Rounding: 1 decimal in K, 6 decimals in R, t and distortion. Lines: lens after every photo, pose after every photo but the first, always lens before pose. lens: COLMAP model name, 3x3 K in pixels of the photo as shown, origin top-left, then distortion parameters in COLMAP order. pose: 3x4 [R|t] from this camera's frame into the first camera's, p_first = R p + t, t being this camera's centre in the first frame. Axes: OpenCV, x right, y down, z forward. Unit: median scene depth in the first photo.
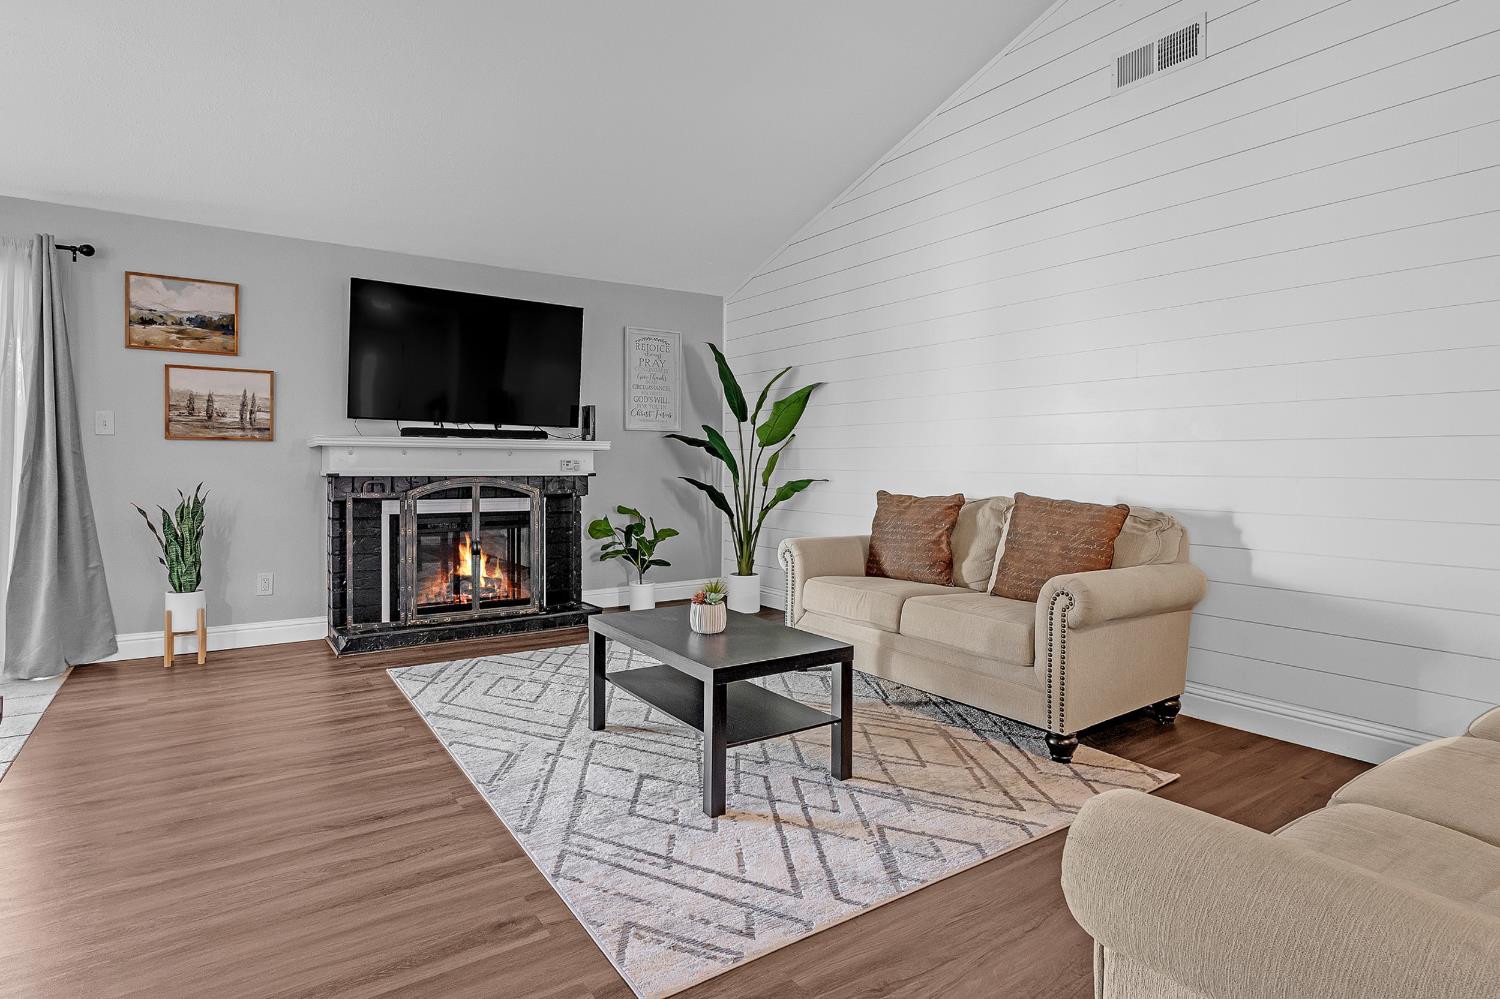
lens RADIAL K [[747.8, 0, 749.5], [0, 747.8, 486.2], [0, 0, 1]] dist [-0.009988, 0.002209]
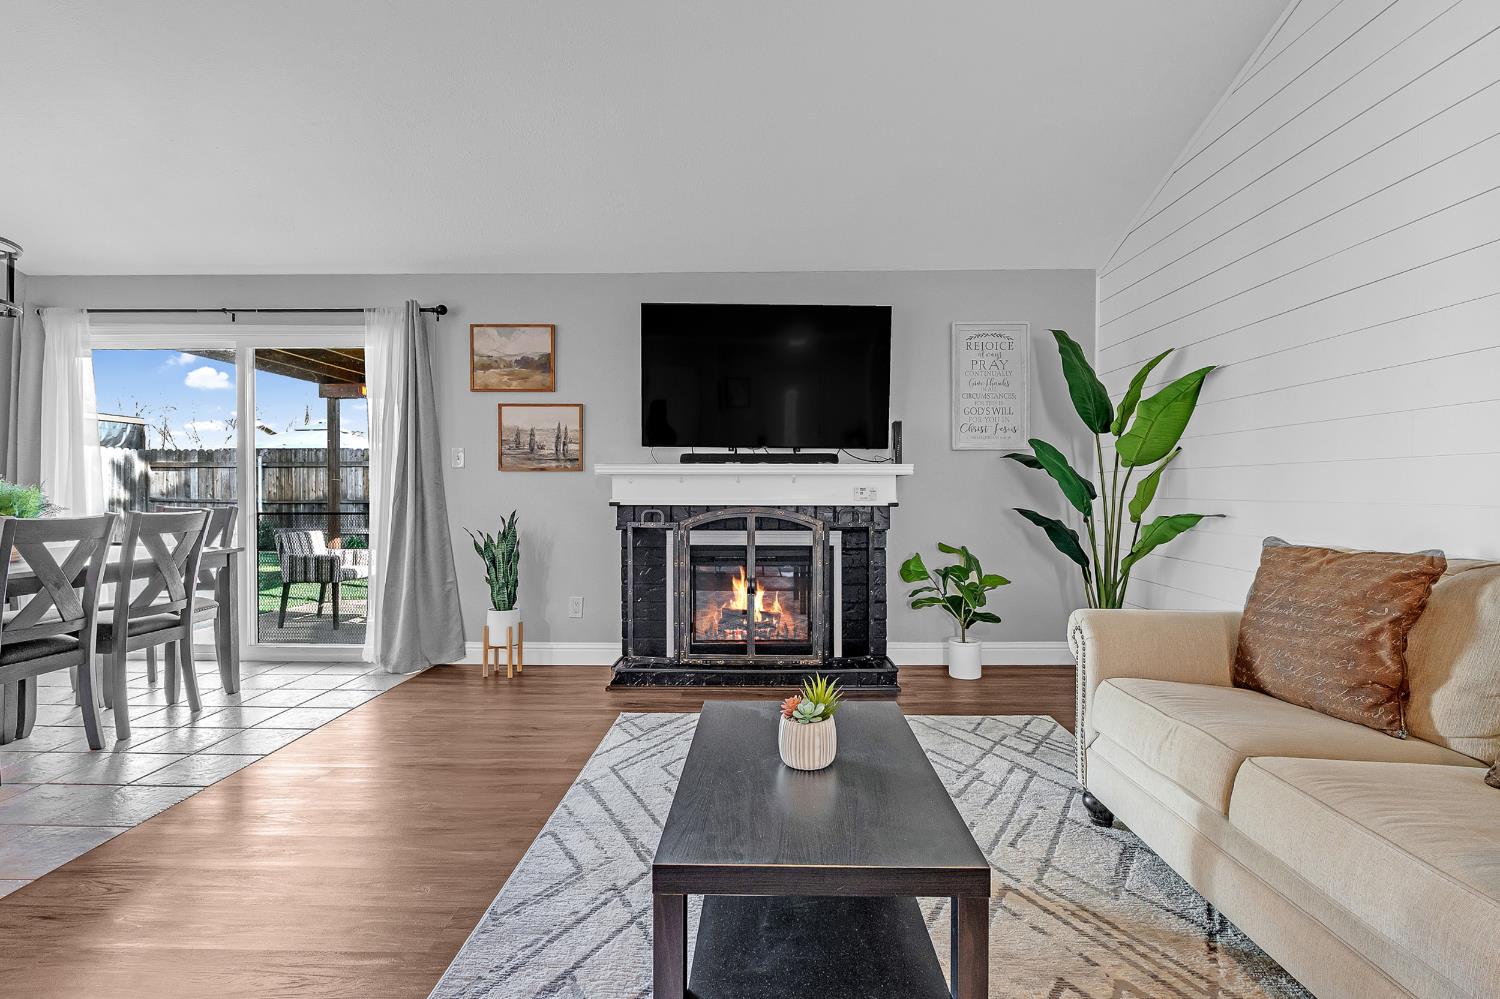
lens RADIAL K [[747.8, 0, 750.5], [0, 747.8, 502.6], [0, 0, 1]] dist [-0.009988, 0.002209]
pose [[0.824126, 0.005246, -0.566382, 0.152633], [-0.013578, 0.999853, -0.010496, -0.008328], [0.566243, 0.016340, 0.824076, 0.275750]]
